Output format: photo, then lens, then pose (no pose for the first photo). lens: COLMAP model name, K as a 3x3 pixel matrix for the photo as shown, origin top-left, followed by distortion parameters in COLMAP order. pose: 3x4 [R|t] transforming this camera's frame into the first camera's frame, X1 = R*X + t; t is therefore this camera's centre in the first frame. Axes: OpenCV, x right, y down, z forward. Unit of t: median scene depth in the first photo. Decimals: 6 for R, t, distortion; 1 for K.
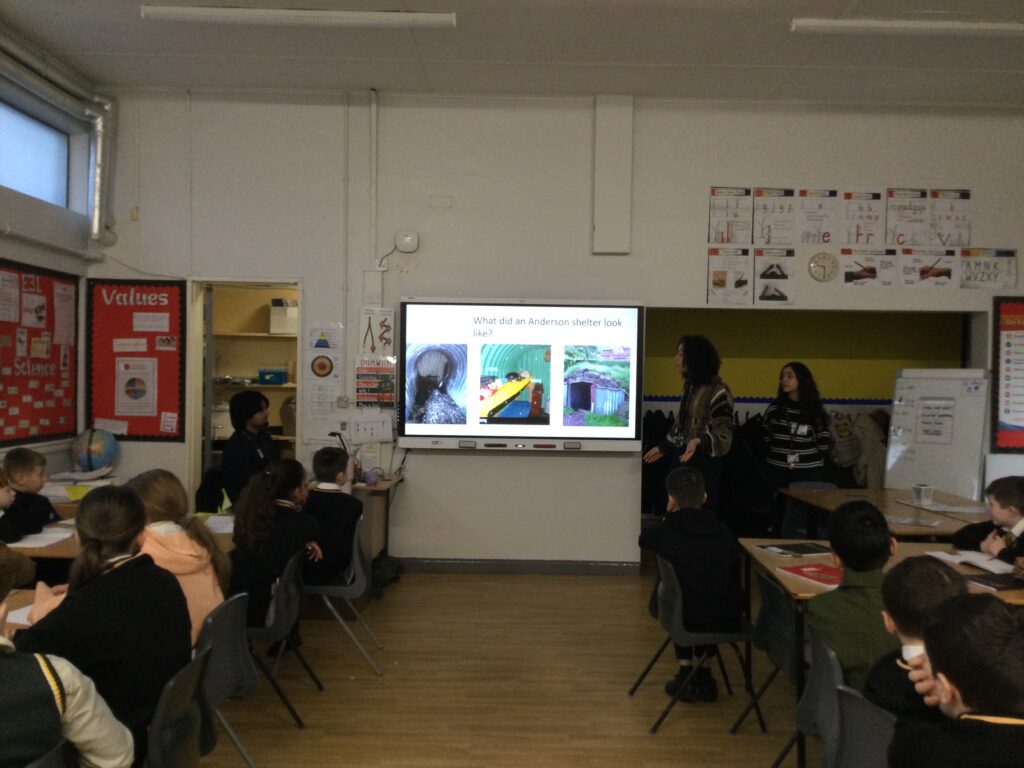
lens RADIAL K [[921.4, 0, 506.7], [0, 921.4, 392.1], [0, 0, 1]] dist [0.063662, -0.121985]
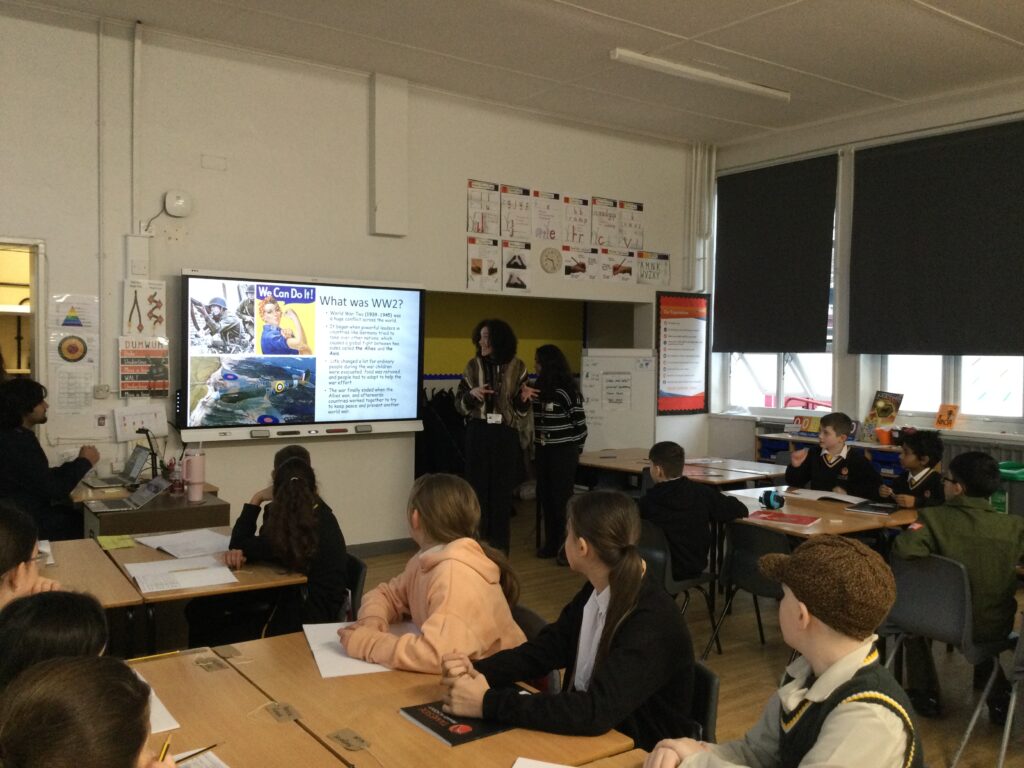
lens RADIAL K [[921.4, 0, 512.9], [0, 921.4, 387.1], [0, 0, 1]] dist [0.063662, -0.121985]
pose [[0.805440, -0.029151, 0.591960, -0.374762], [0.014370, 0.999457, 0.029666, -0.012965], [-0.592503, -0.015388, 0.805421, 0.108327]]
